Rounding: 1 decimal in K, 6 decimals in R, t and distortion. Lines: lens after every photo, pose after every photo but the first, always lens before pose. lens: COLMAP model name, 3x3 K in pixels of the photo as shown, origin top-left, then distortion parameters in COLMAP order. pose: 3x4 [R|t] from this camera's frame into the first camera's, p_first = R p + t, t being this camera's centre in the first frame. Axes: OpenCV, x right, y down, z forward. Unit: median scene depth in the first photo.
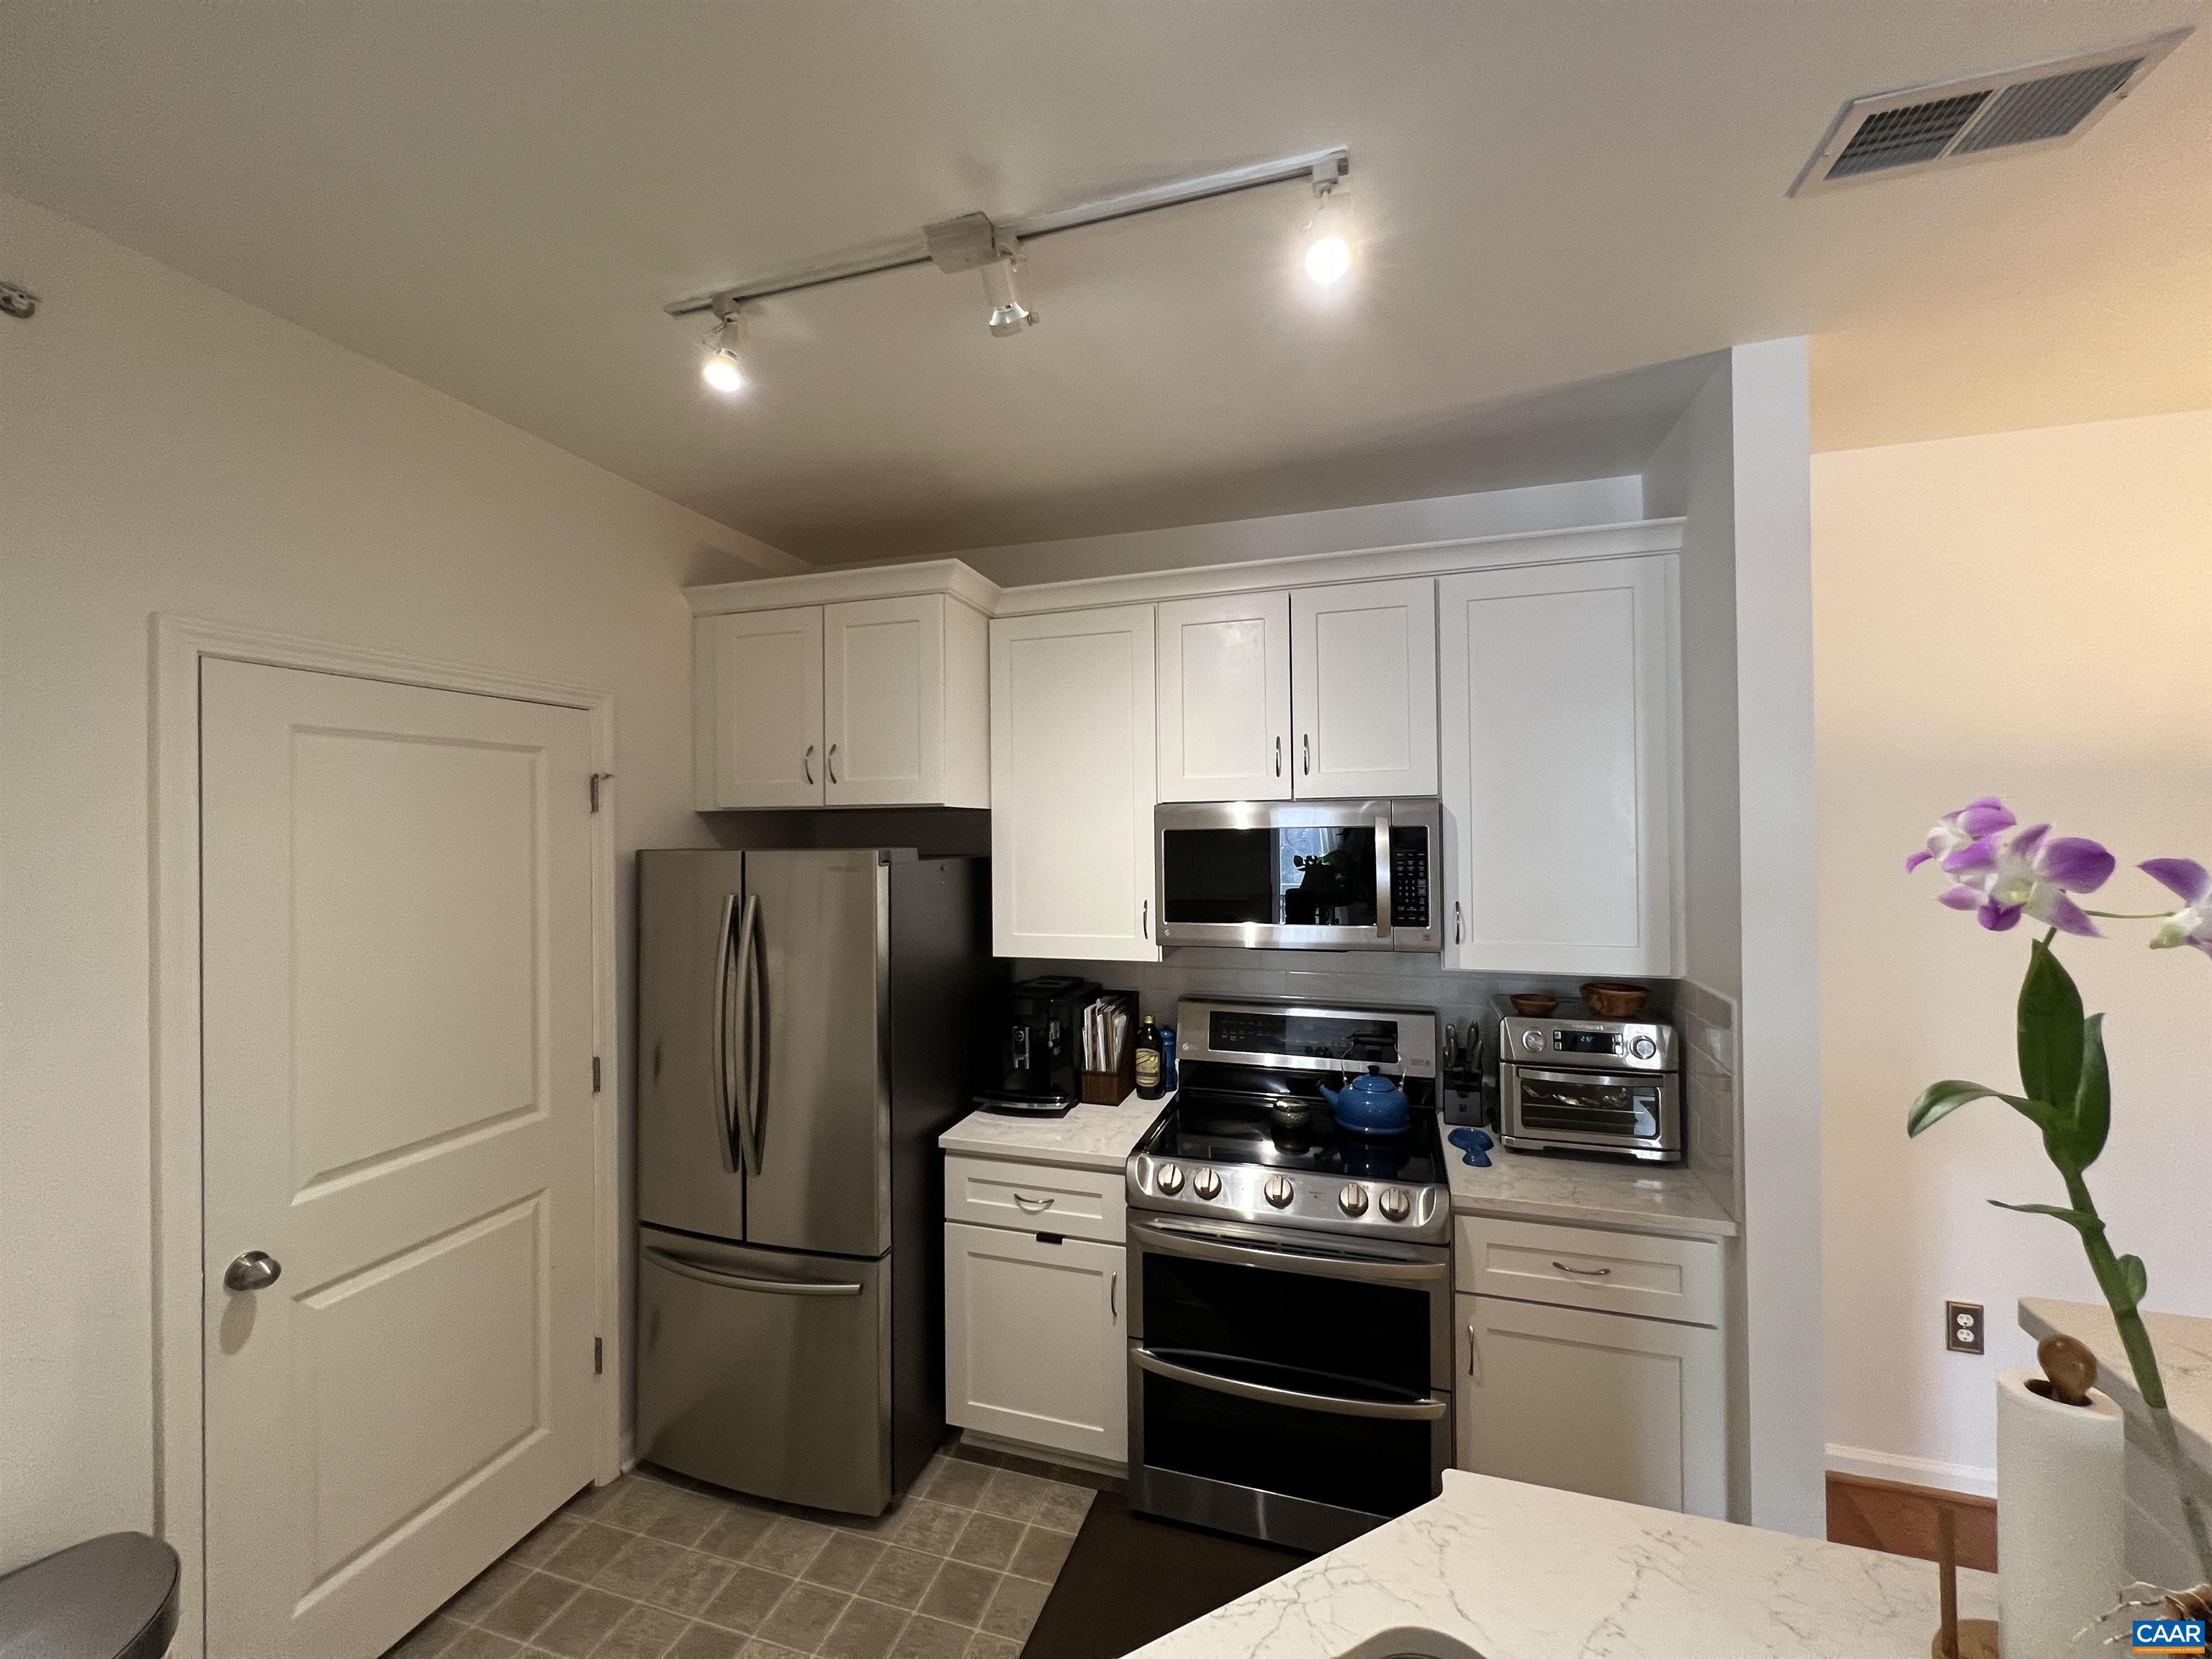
lens RADIAL K [[886.6, 0, 1105.2], [0, 886.6, 837.4], [0, 0, 1]] dist [-0.002774, -0.000187]
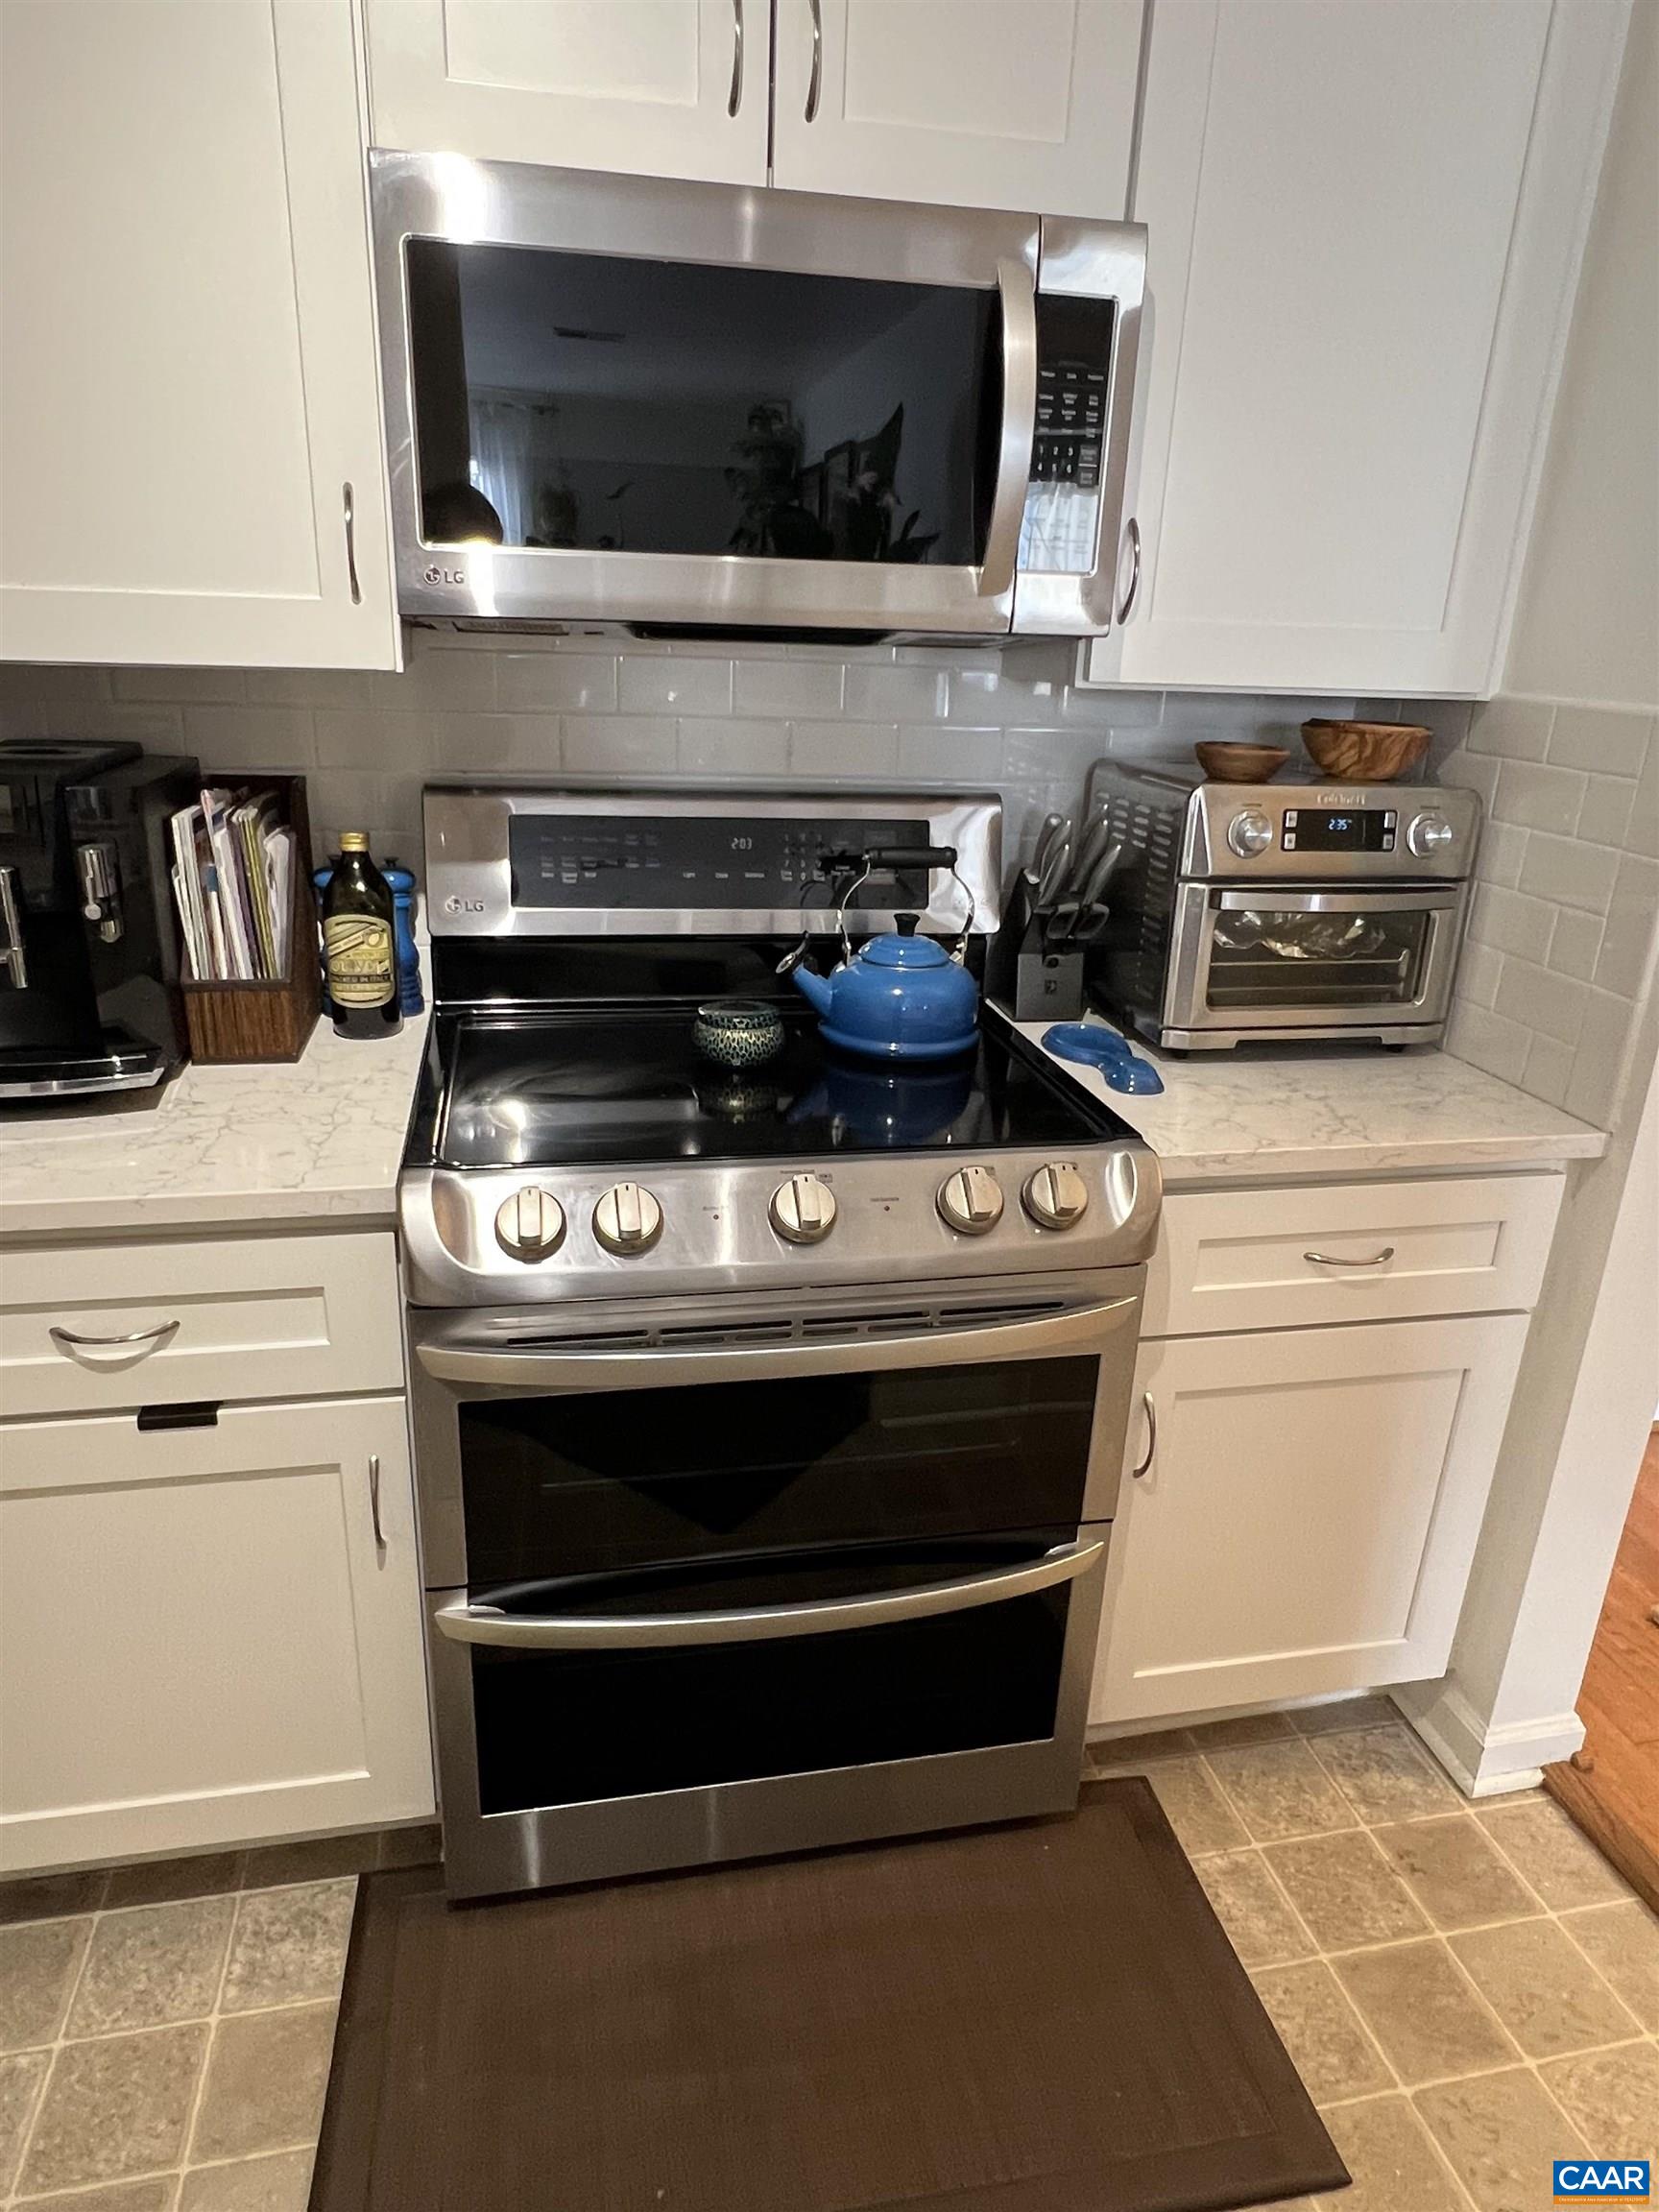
lens RADIAL K [[1364.3, 0, 829.3], [0, 1364.3, 1107.7], [0, 0, 1]] dist [-0.002372, 0.000931]
pose [[0.868479, -0.127771, 0.478977, -0.085875], [-0.043169, 0.943050, 0.329839, 0.132029], [-0.493843, -0.307135, 0.813503, 0.450735]]
